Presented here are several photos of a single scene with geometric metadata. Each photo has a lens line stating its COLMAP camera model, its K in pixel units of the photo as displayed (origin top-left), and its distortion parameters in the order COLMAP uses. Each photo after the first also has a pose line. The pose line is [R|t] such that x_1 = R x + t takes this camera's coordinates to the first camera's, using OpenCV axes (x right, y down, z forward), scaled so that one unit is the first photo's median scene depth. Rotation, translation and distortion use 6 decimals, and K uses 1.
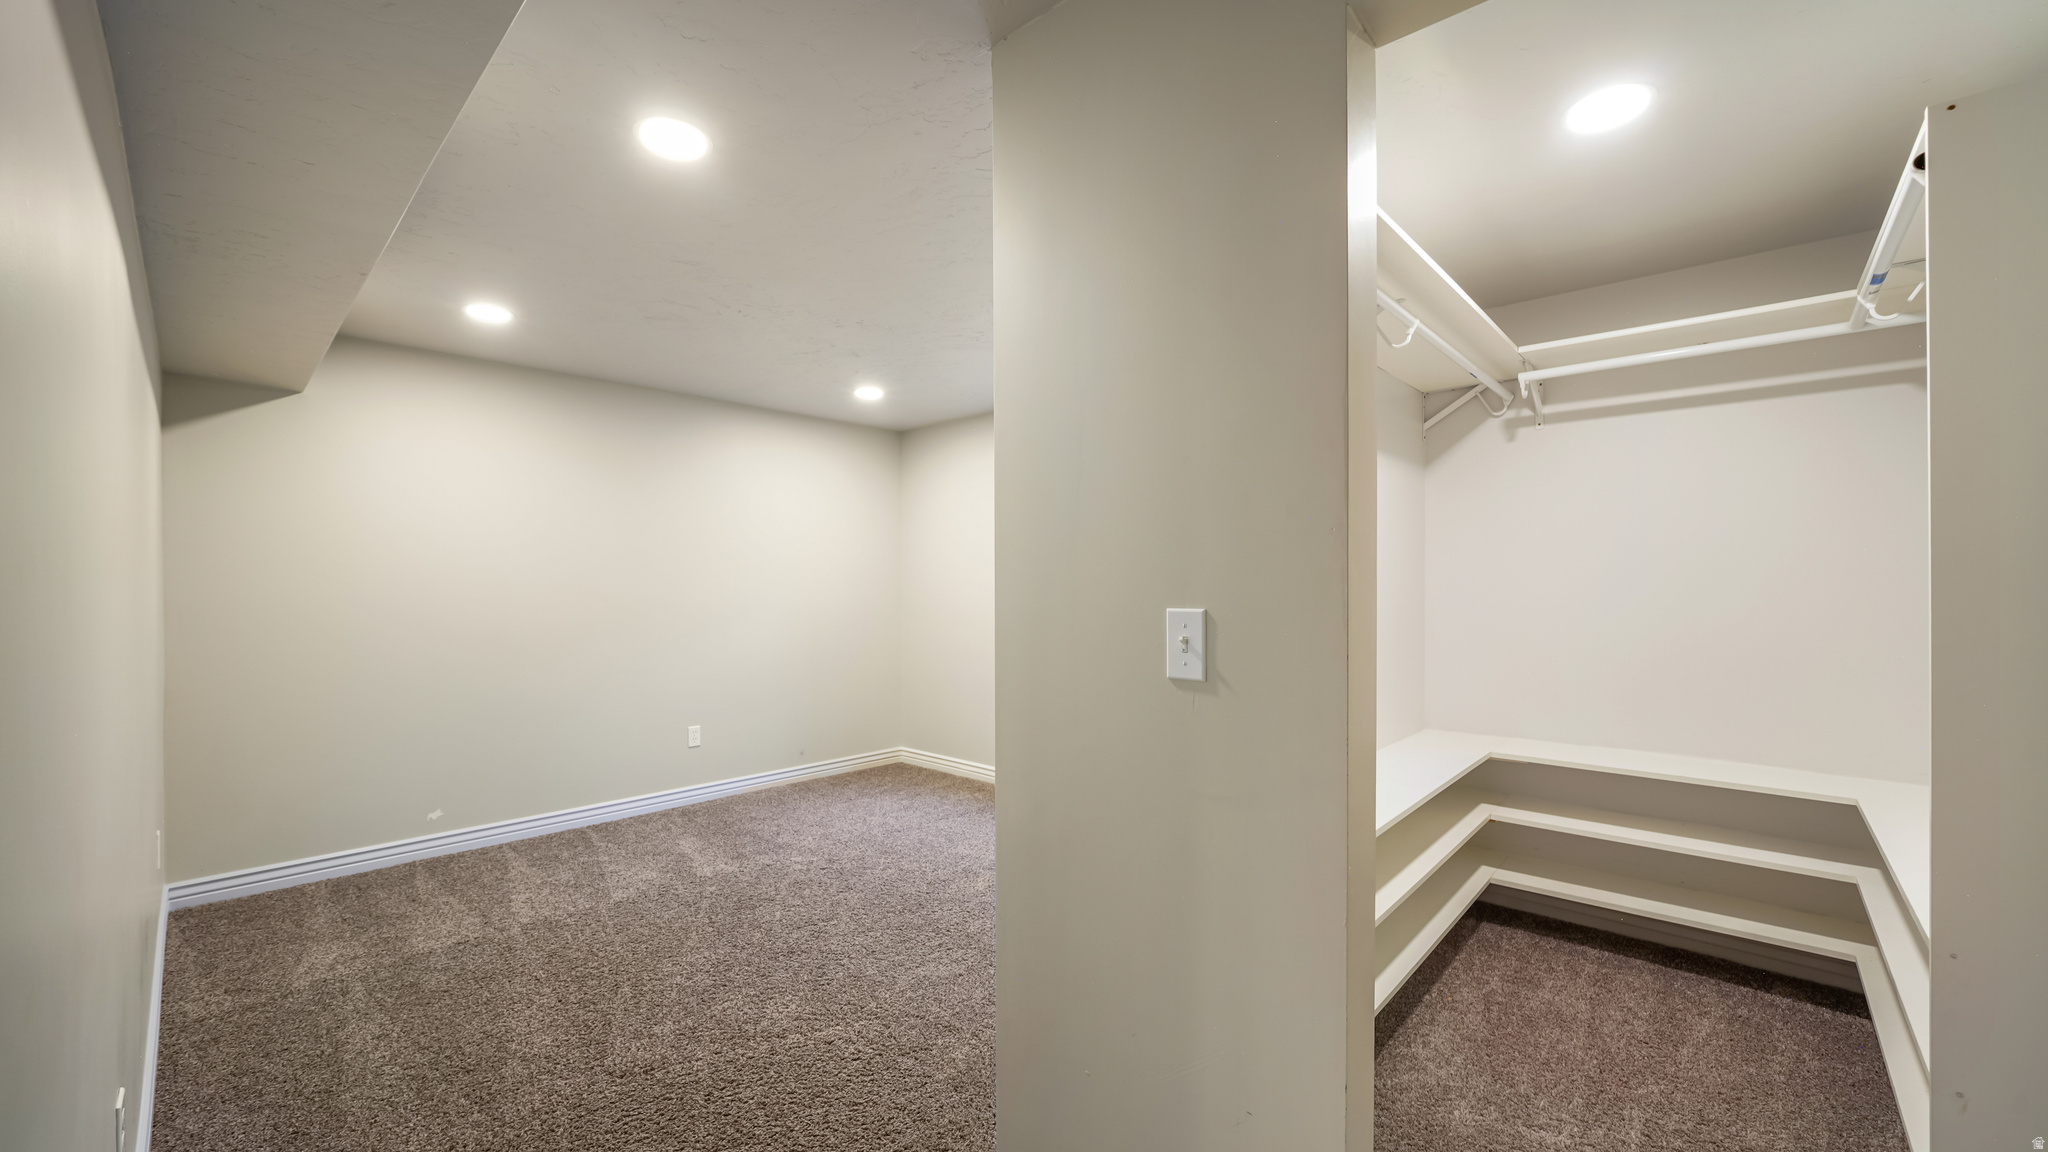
lens RADIAL K [[779.6, 0, 1010.8], [0, 779.6, 566.5], [0, 0, 1]] dist [-0.013939, -0.000117]
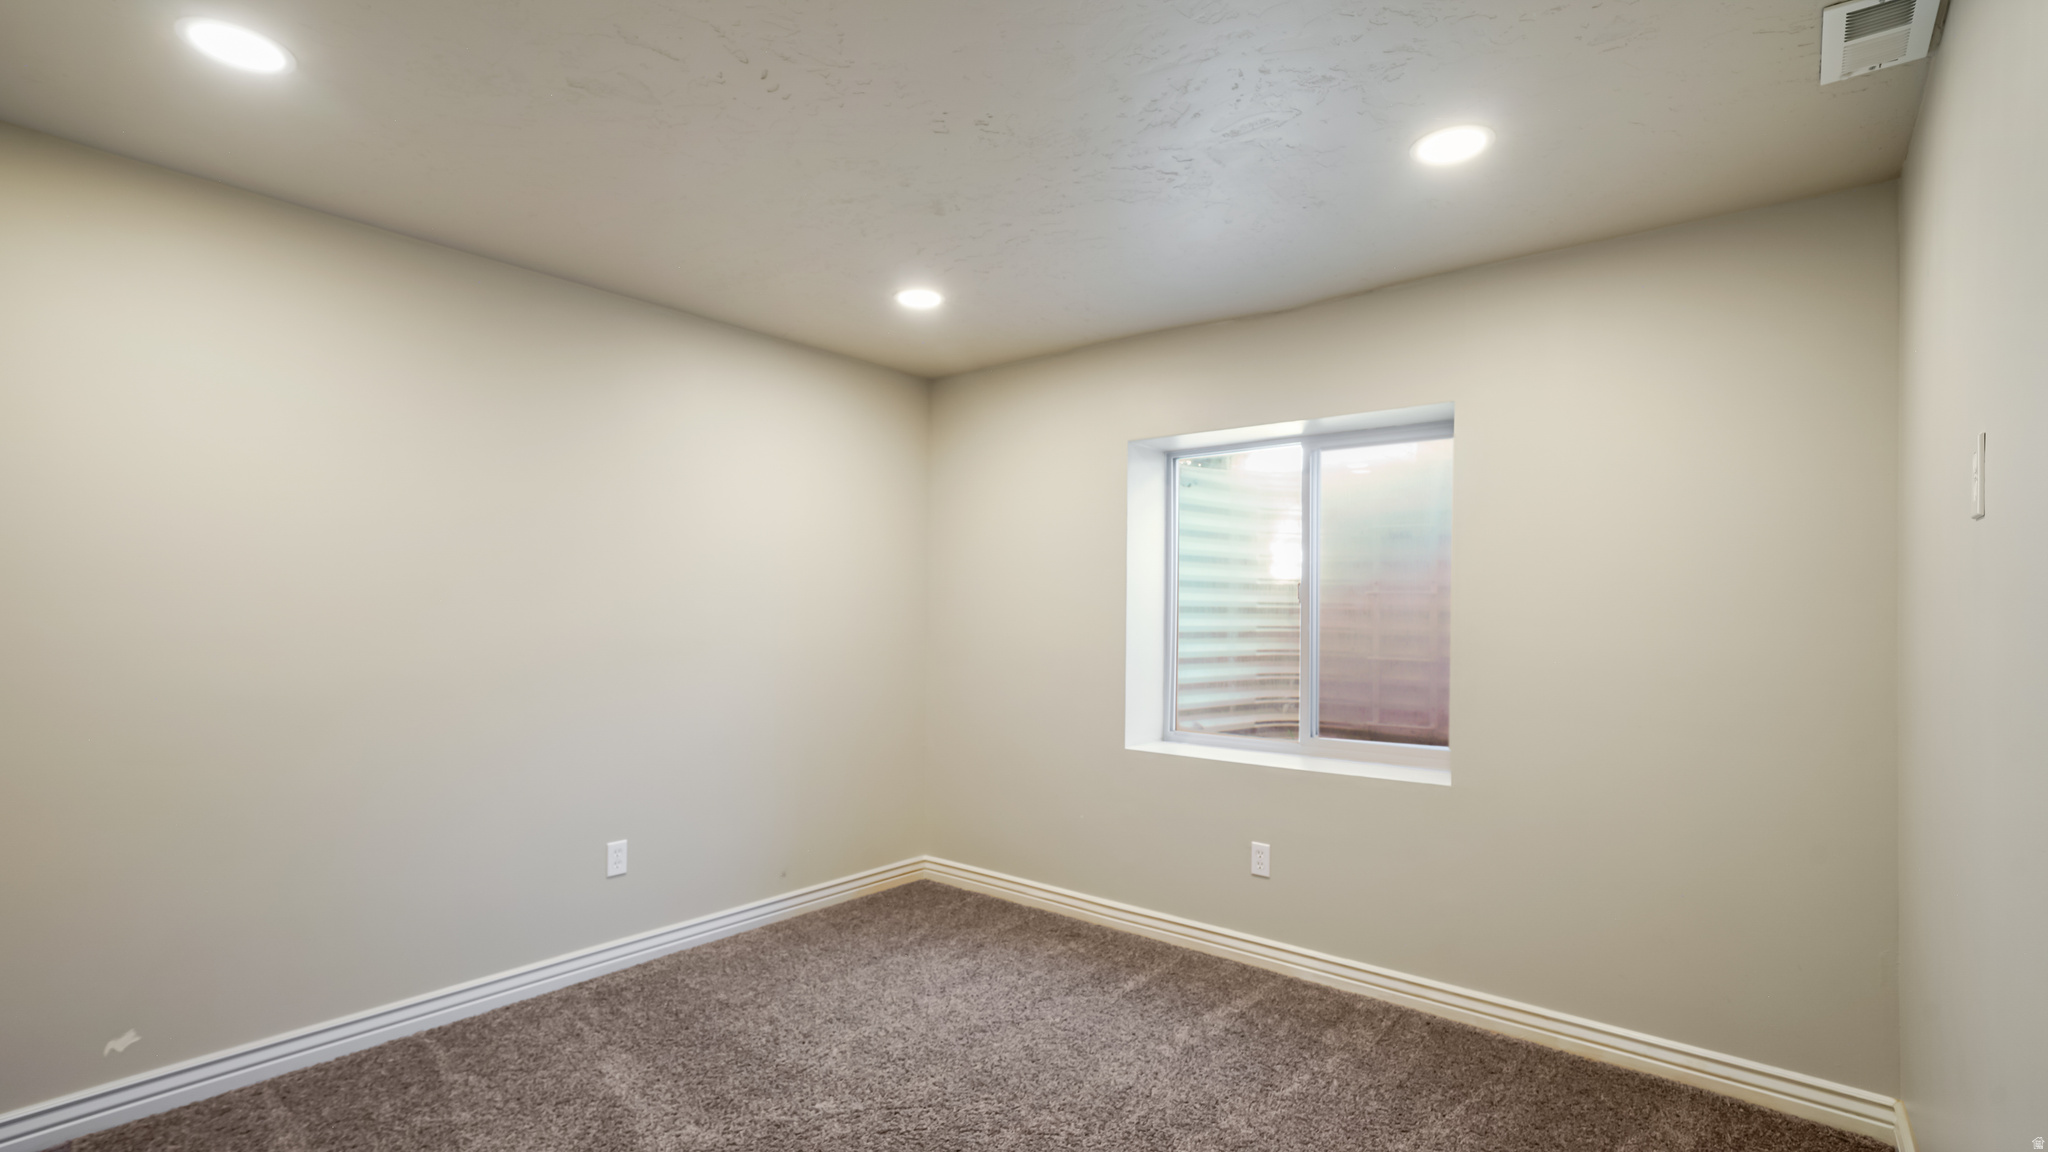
lens RADIAL K [[966.4, 0, 1036.7], [0, 966.4, 589.5], [0, 0, 1]] dist [0.015100, -0.000552]
pose [[0.997798, 0.014680, 0.064681, -0.148889], [-0.014917, 0.999884, 0.003185, 0.002519], [-0.064627, -0.004143, 0.997901, 0.254006]]
